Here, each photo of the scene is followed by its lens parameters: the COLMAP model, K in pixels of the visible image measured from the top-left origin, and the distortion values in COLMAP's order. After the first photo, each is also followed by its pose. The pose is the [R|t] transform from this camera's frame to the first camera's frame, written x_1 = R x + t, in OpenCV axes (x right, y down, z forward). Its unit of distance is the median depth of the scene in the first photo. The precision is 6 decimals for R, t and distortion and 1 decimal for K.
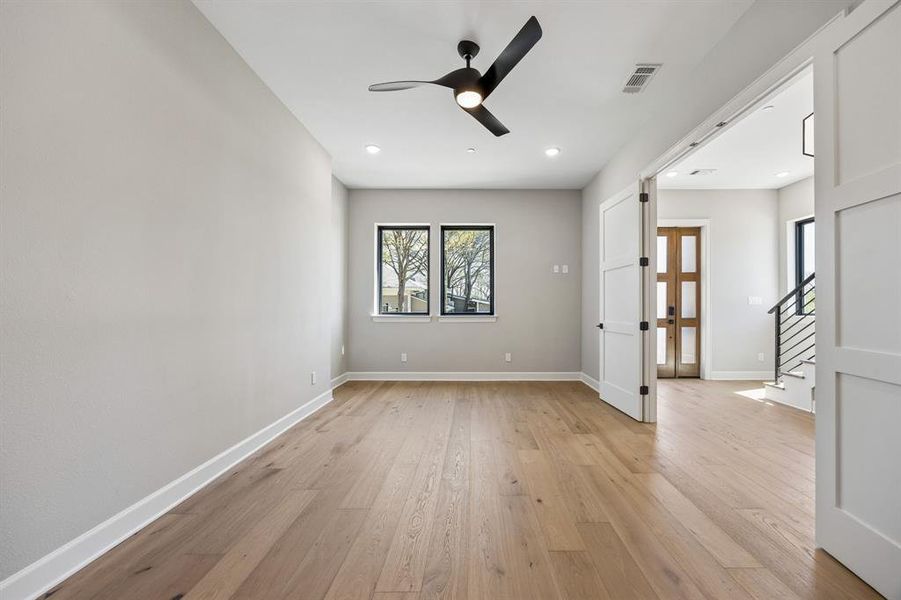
lens RADIAL K [[348.2, 0, 452.2], [0, 348.2, 305.2], [0, 0, 1]] dist [-0.007421, 0.001978]
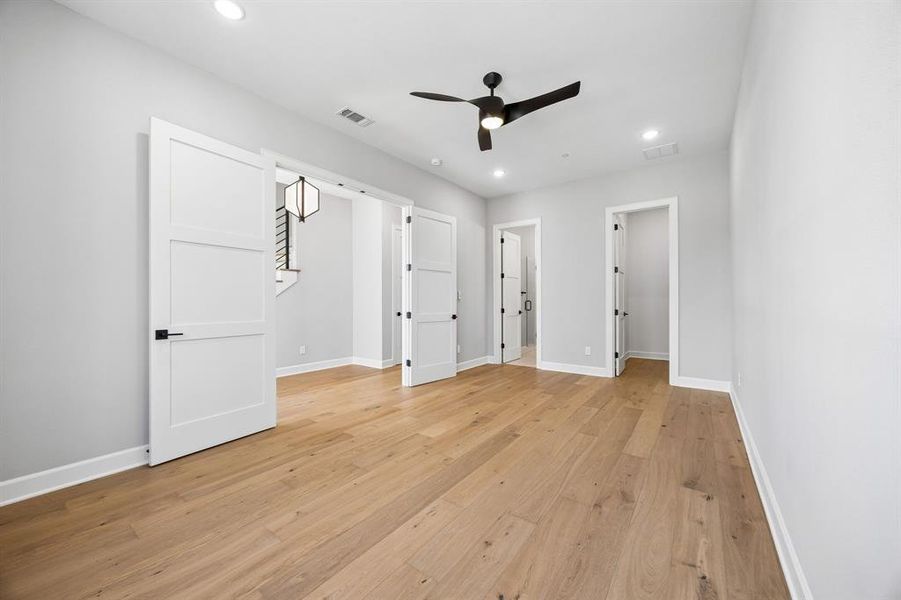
lens RADIAL K [[348.2, 0, 448.2], [0, 348.2, 301.3], [0, 0, 1]] dist [-0.007421, 0.001978]
pose [[-0.836465, 0.000705, 0.548020, -0.430467], [-0.001632, 0.999992, -0.003778, 0.008423], [-0.548018, -0.004055, -0.836457, 1.878846]]
